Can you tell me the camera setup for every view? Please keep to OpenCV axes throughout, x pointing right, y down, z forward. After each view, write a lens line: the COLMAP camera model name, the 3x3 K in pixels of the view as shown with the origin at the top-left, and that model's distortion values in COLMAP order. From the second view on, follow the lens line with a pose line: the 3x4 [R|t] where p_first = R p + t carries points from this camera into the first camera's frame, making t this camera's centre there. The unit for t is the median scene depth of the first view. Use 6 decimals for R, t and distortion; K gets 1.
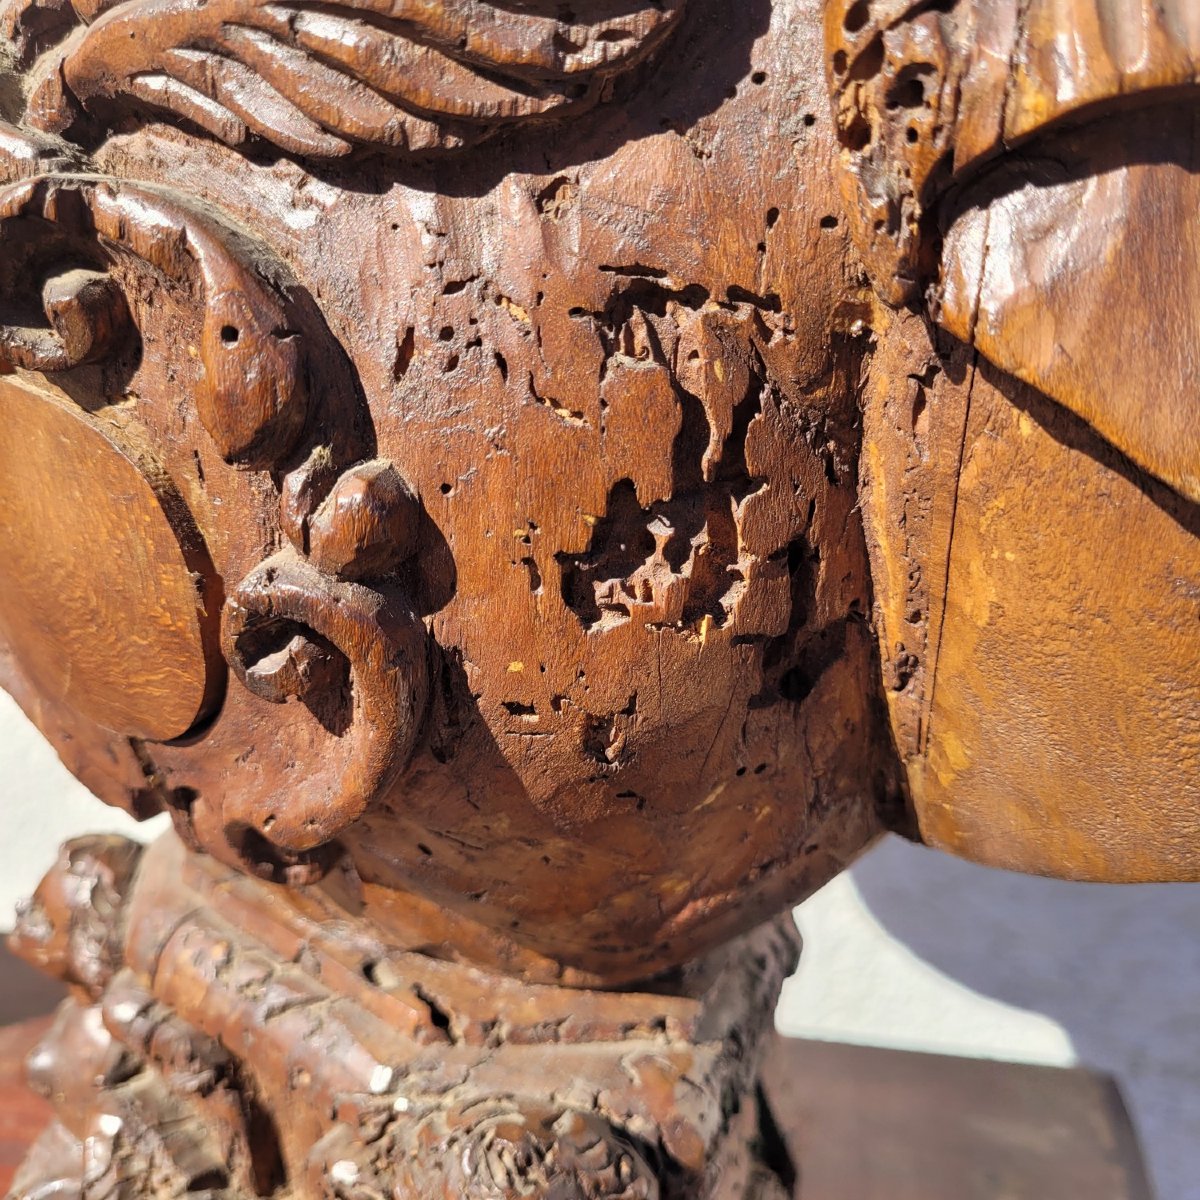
lens RADIAL K [[1276.3, 0, 600.0], [0, 1276.3, 600.0], [0, 0, 1]] dist [-0.009435, 0.023723]
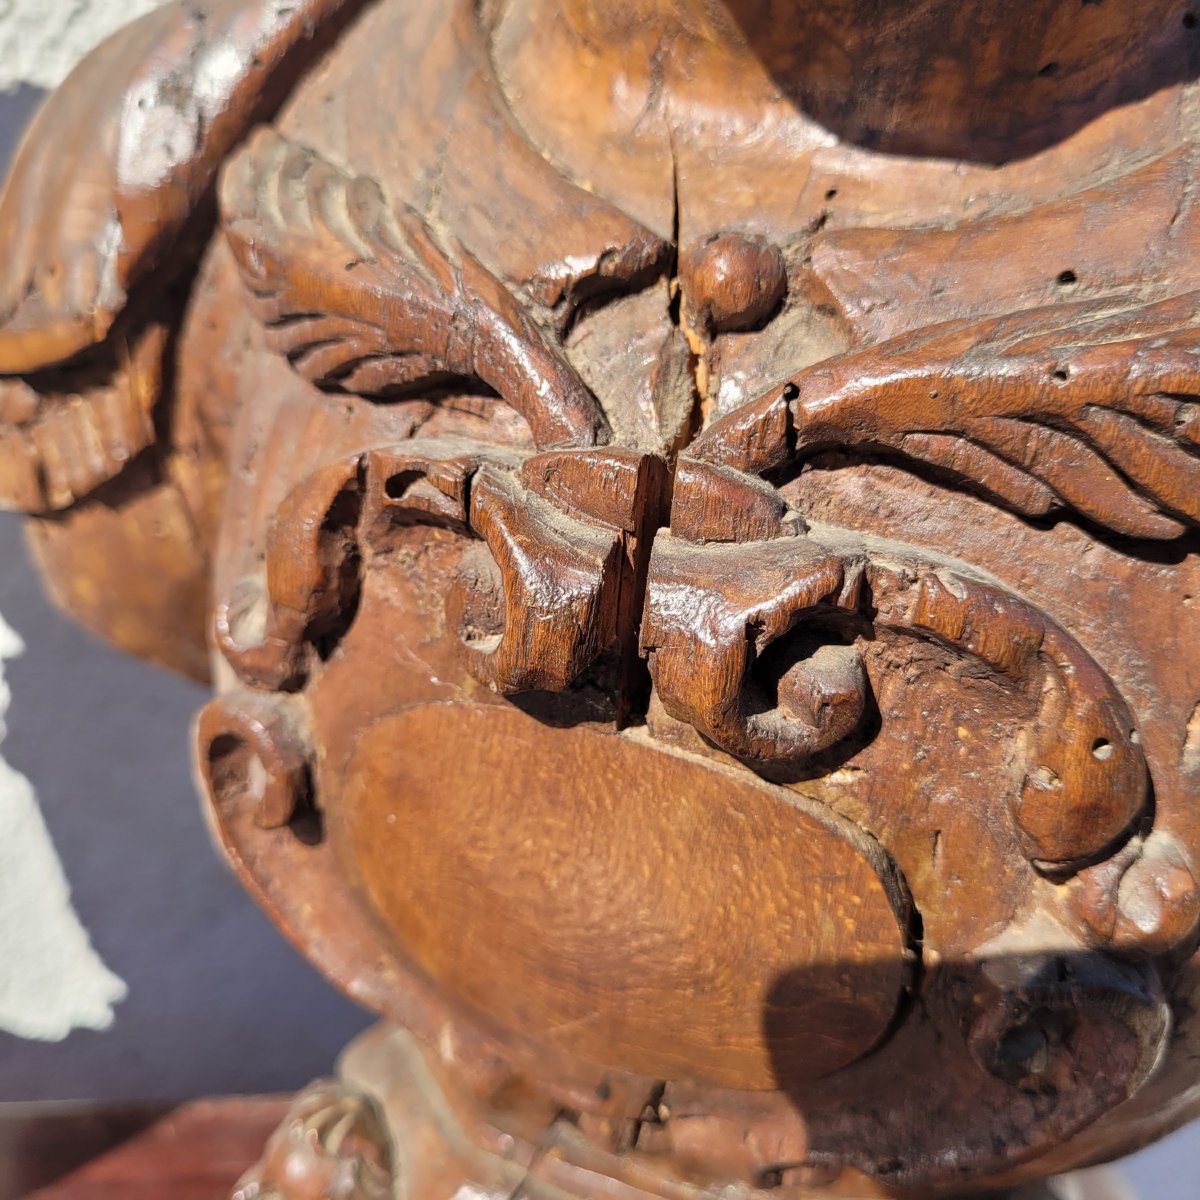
lens RADIAL K [[1276.3, 0, 600.0], [0, 1276.3, 600.0], [0, 0, 1]] dist [-0.009435, 0.023723]
pose [[0.939582, -0.068877, 0.335322, -0.828585], [0.047964, 0.996375, 0.070263, -0.352758], [-0.338946, -0.049934, 0.939480, 0.238395]]
